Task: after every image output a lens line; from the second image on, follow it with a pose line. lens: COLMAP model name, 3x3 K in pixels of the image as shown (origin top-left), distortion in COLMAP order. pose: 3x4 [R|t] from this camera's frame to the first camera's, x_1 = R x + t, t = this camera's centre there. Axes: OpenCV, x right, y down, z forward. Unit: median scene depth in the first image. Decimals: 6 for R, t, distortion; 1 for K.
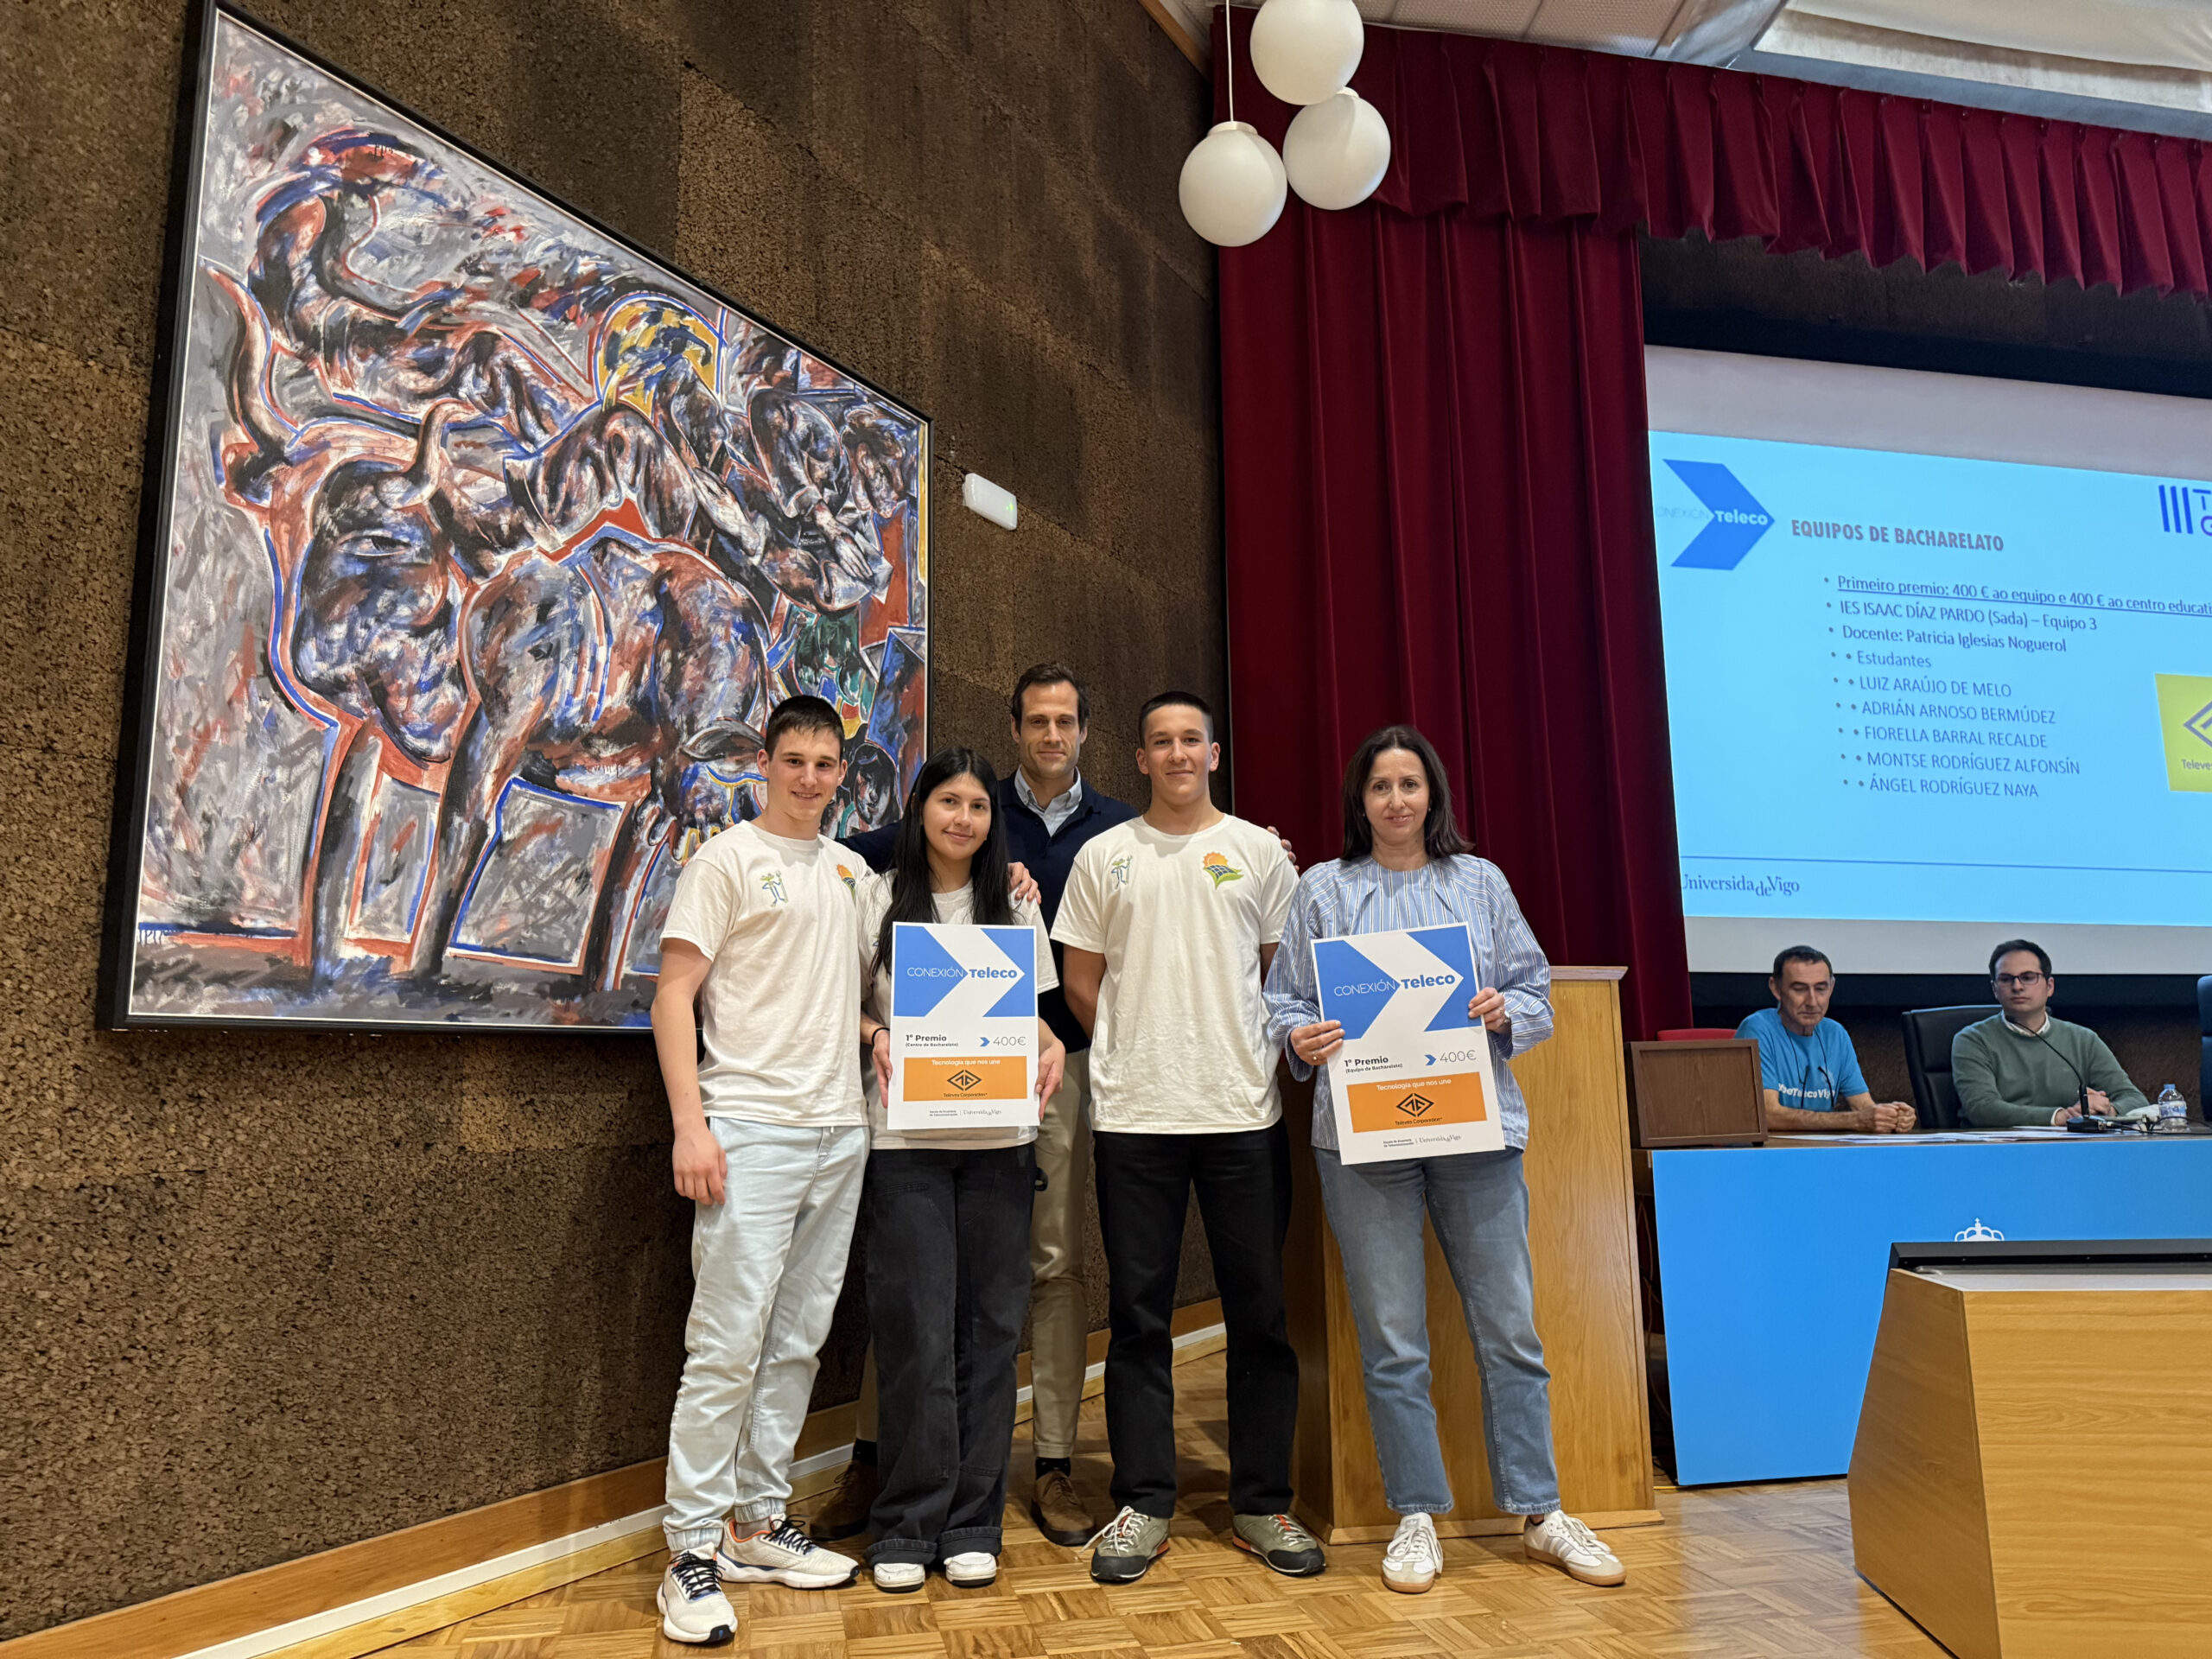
lens RADIAL K [[1551.9, 0, 1104.4], [0, 1551.9, 821.6], [0, 0, 1]] dist [0.010227, -0.011662]
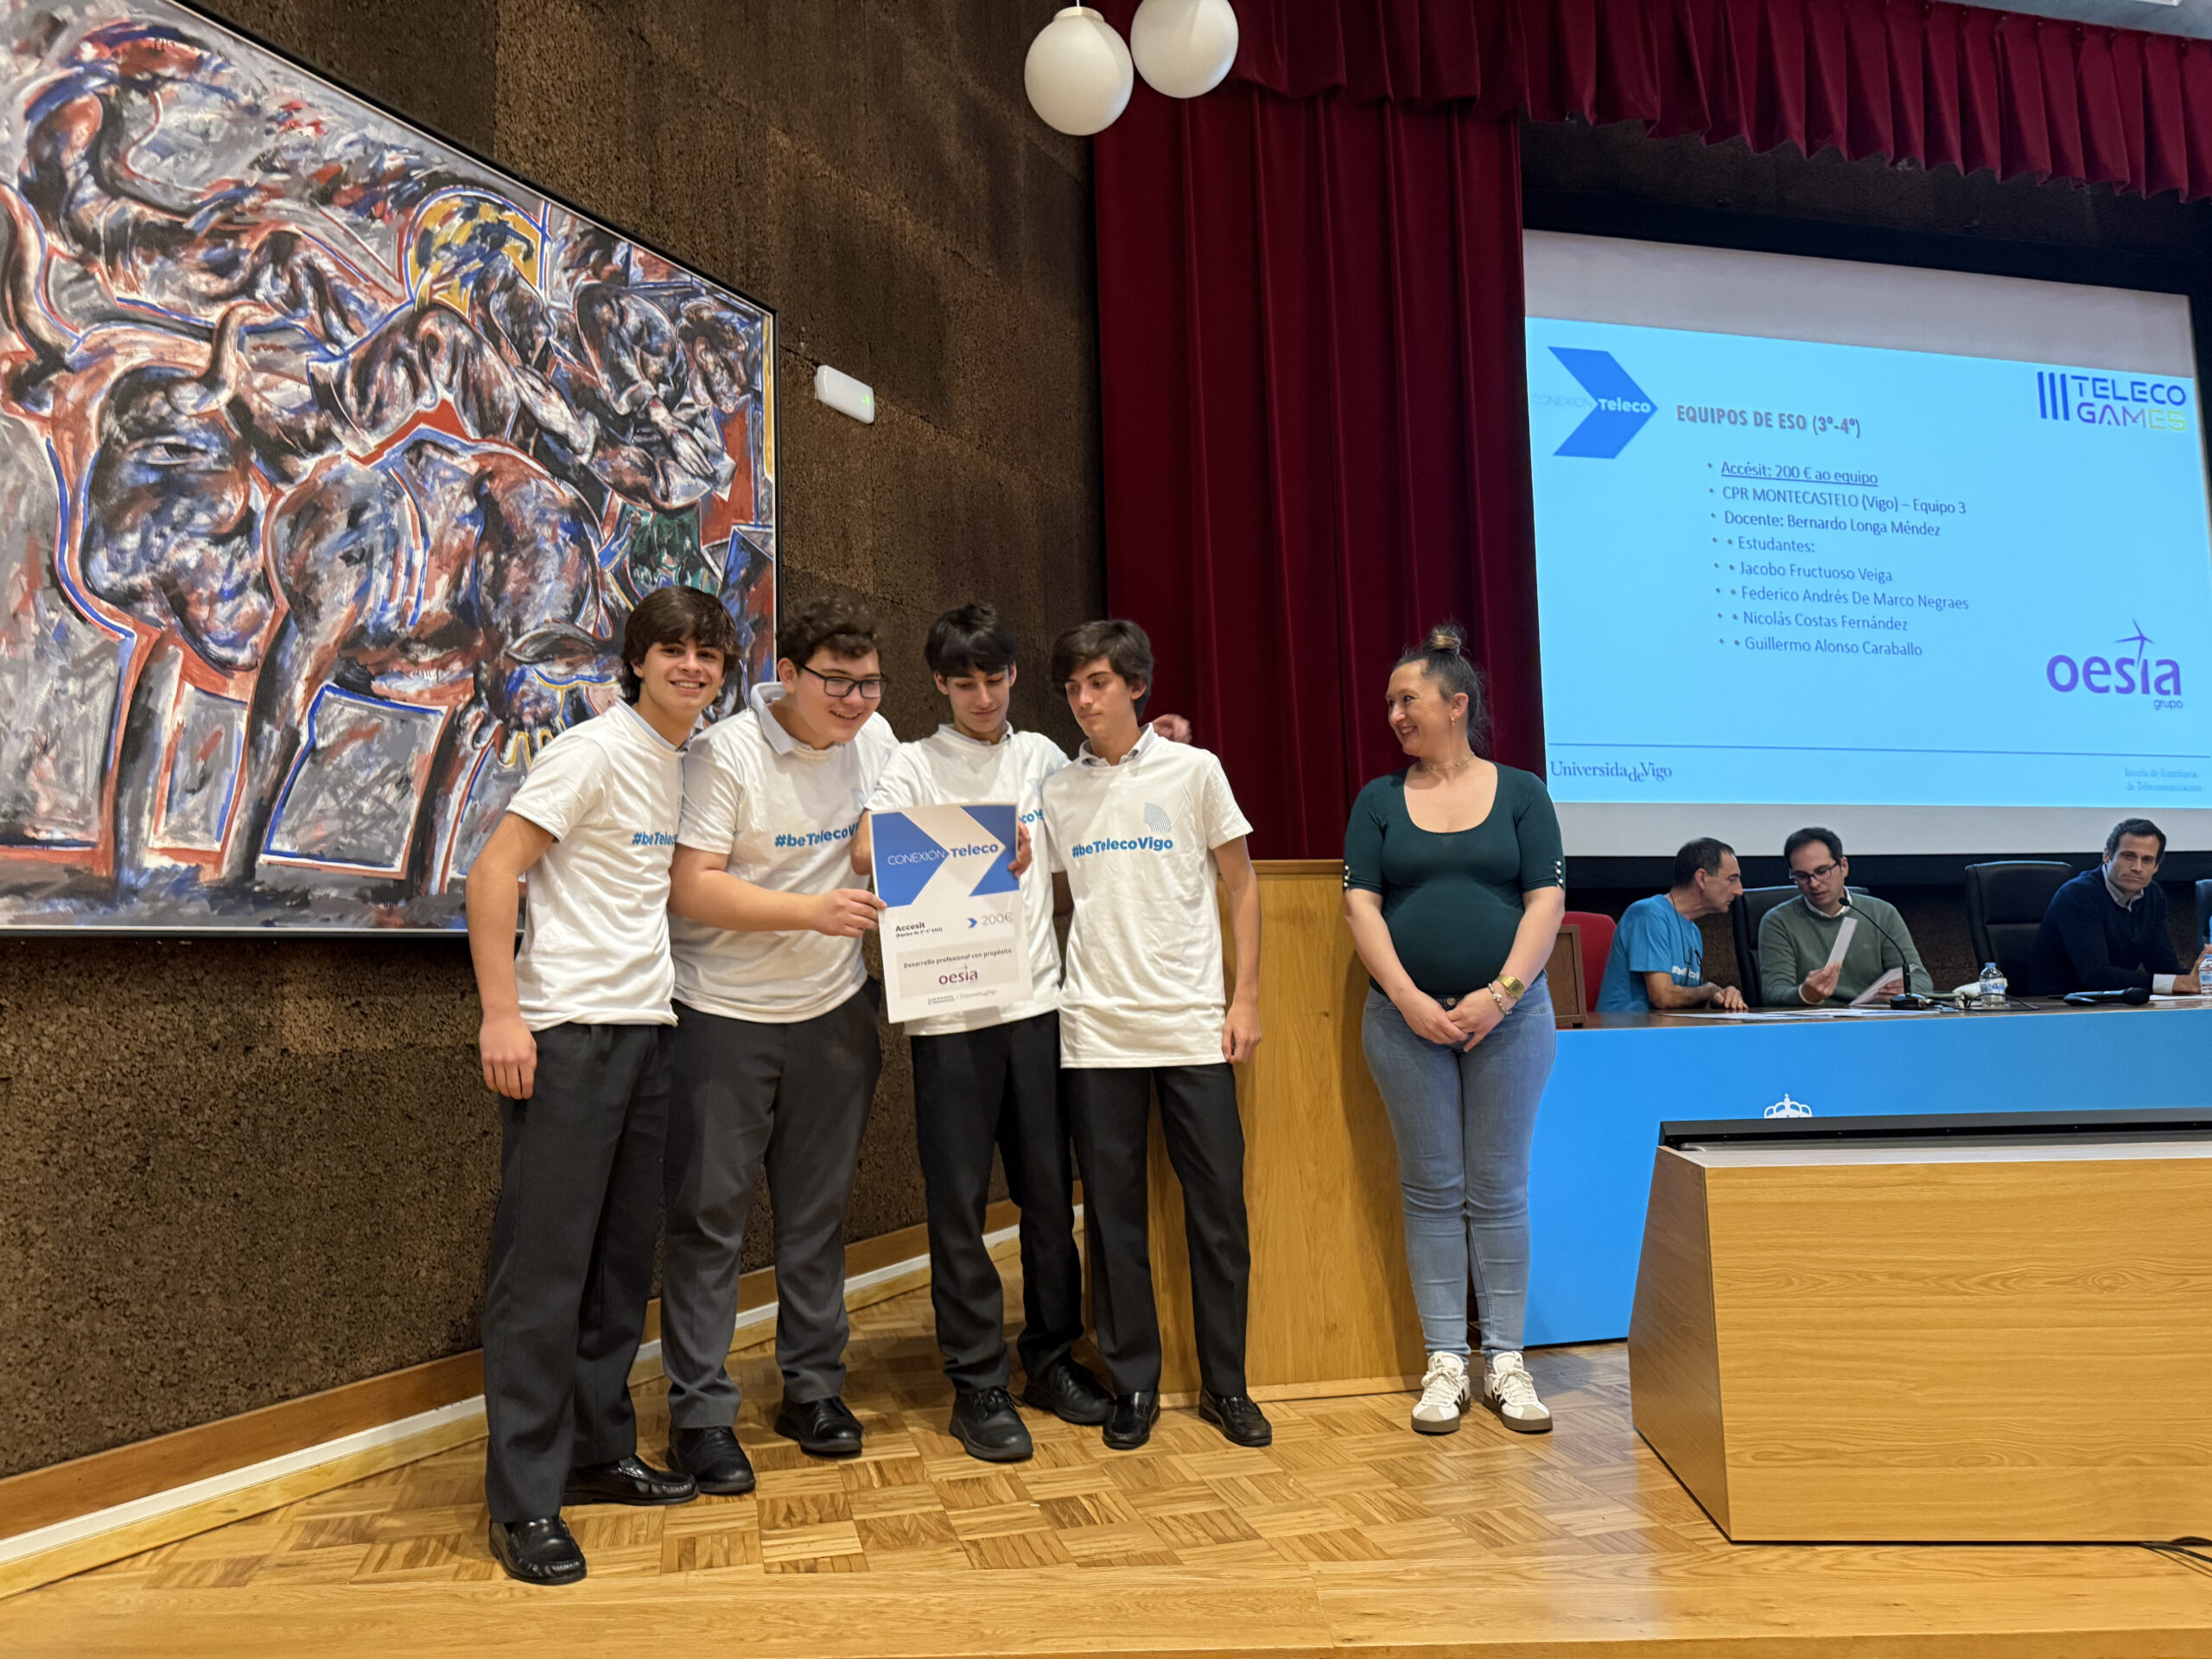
lens RADIAL K [[1556.9, 0, 1094.0], [0, 1556.9, 799.8], [0, 0, 1]] dist [-0.000870, -0.000089]
pose [[0.999487, -0.008470, 0.030897, 0.086480], [0.006563, 0.998097, 0.061310, -0.012907], [-0.031357, -0.061076, 0.997640, -0.023725]]
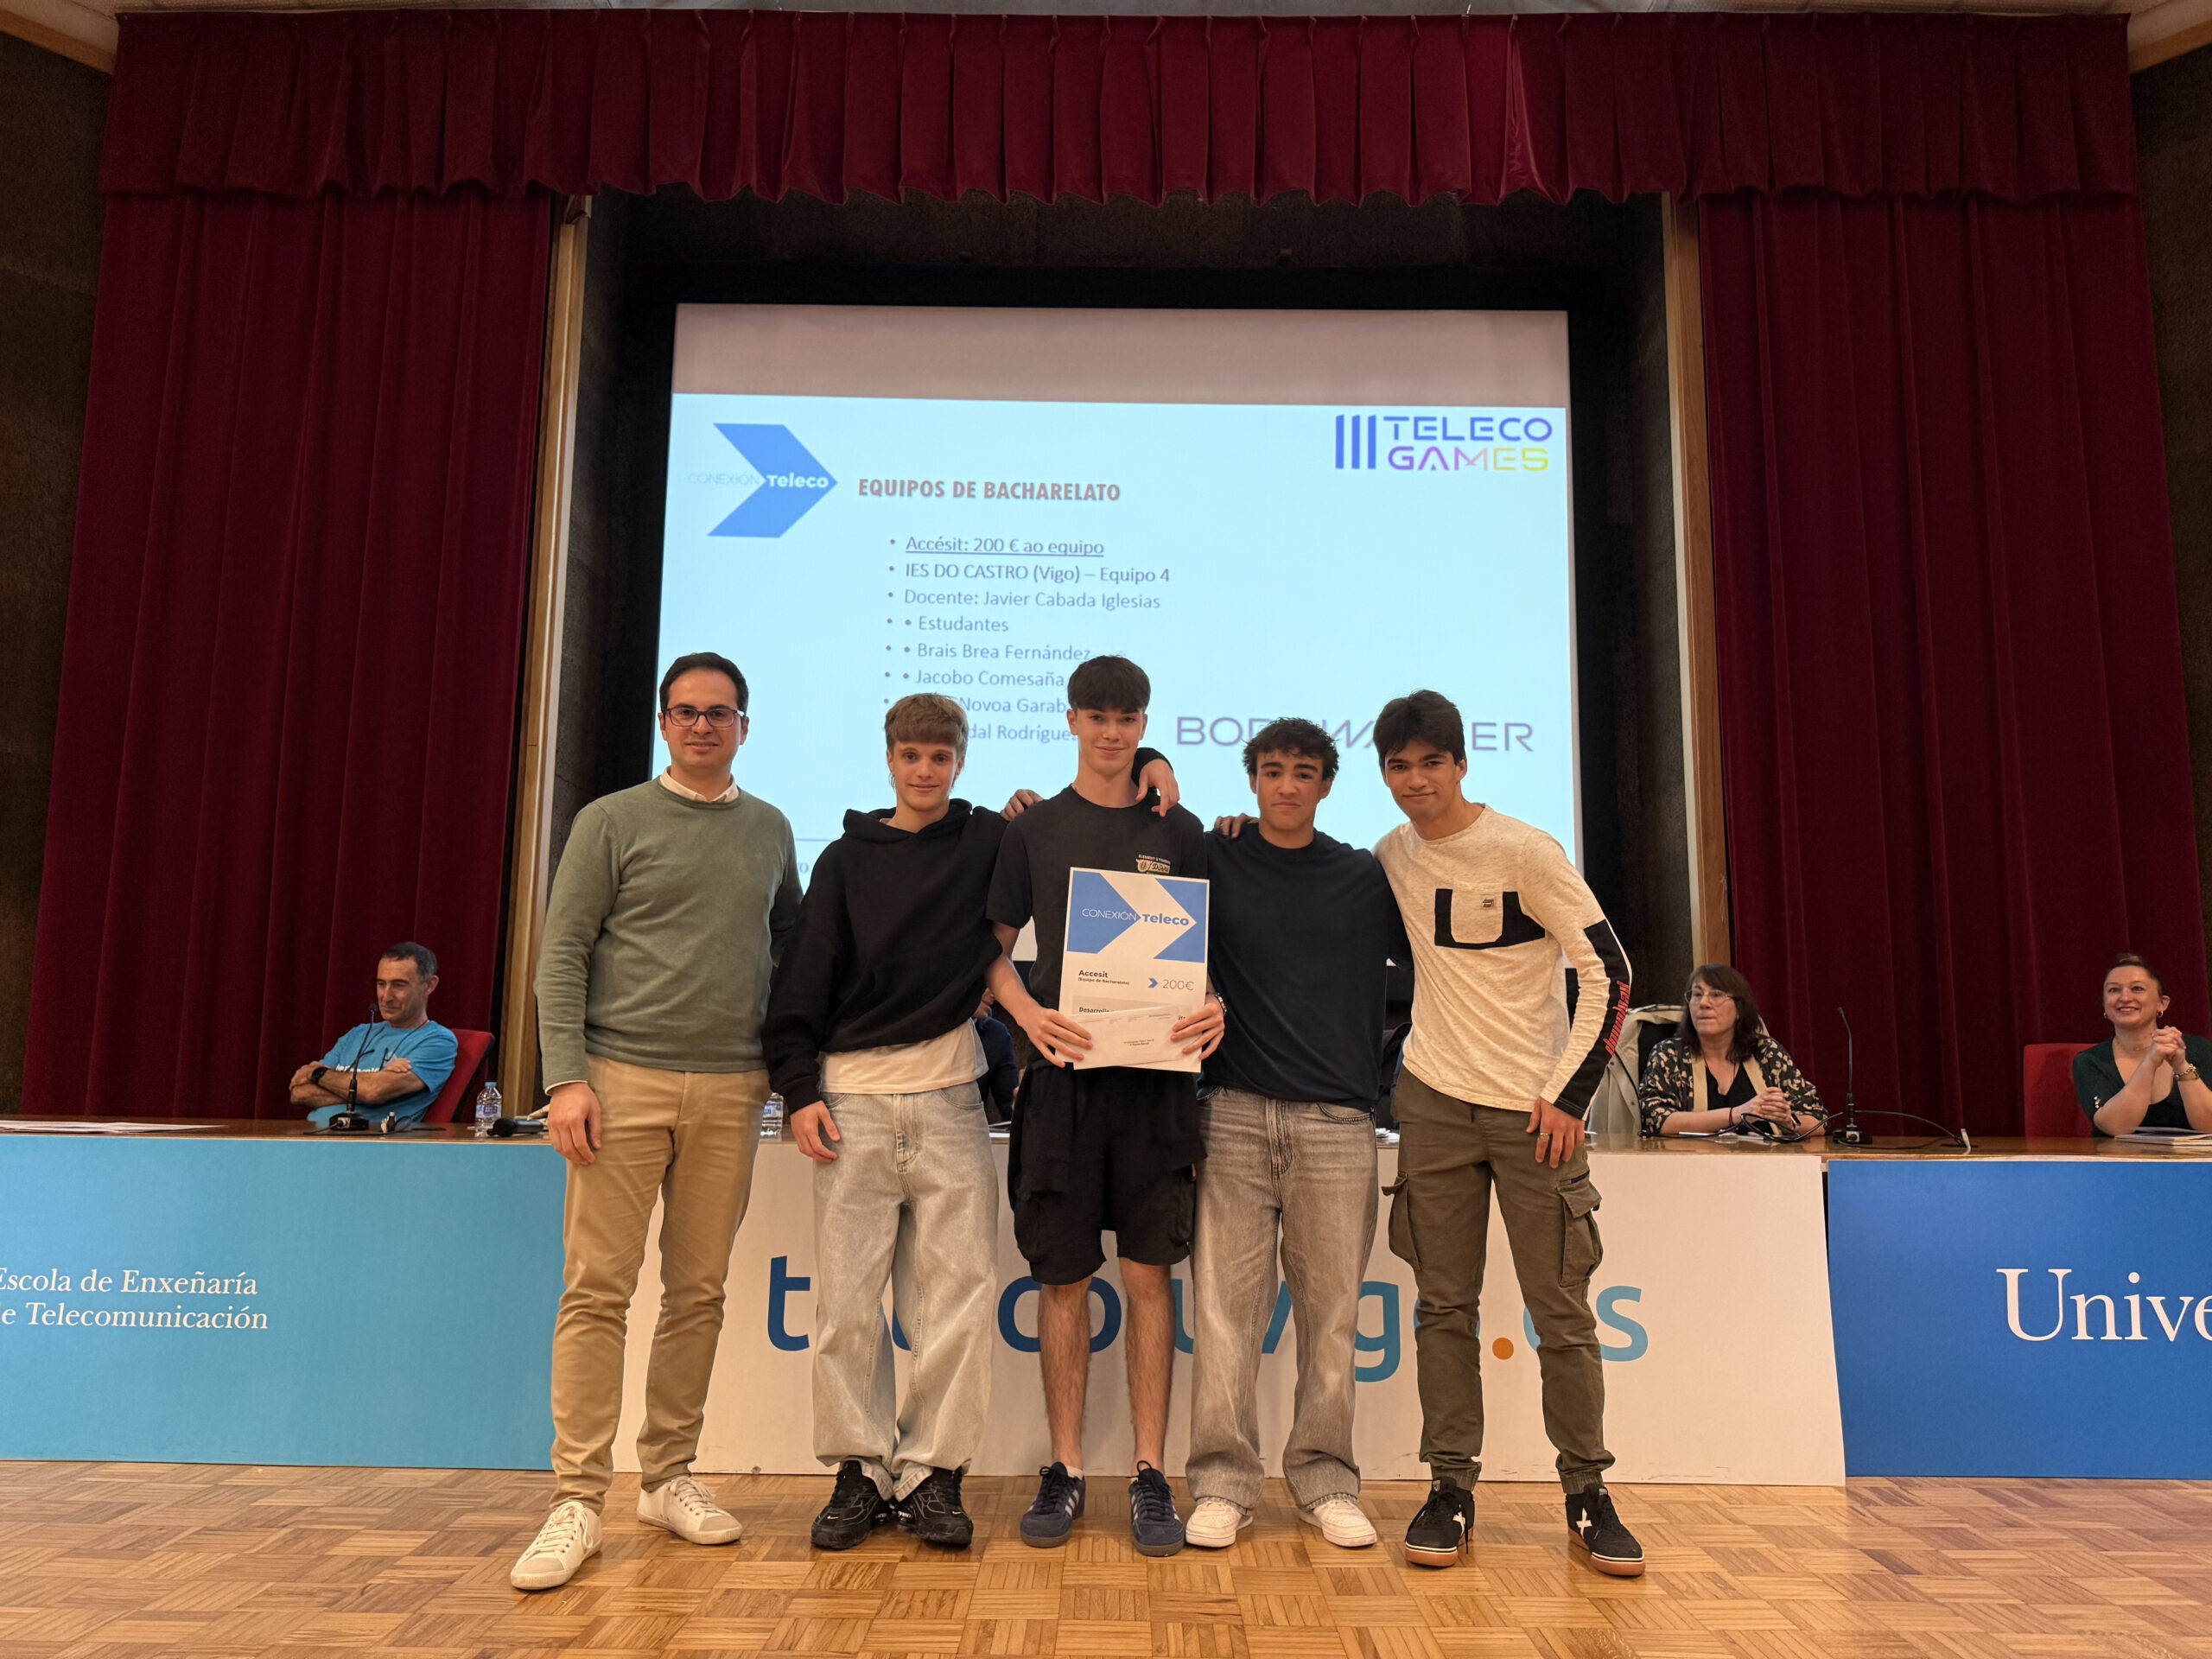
lens RADIAL K [[1556.4, 0, 1117.4], [0, 1556.4, 872.5], [0, 0, 1]] dist [0.013560, -0.017978]
pose [[0.975674, -0.013282, -0.218822, 2.064261], [0.014494, 0.999887, 0.003933, 0.100194], [0.218745, -0.007009, 0.975757, 0.313506]]
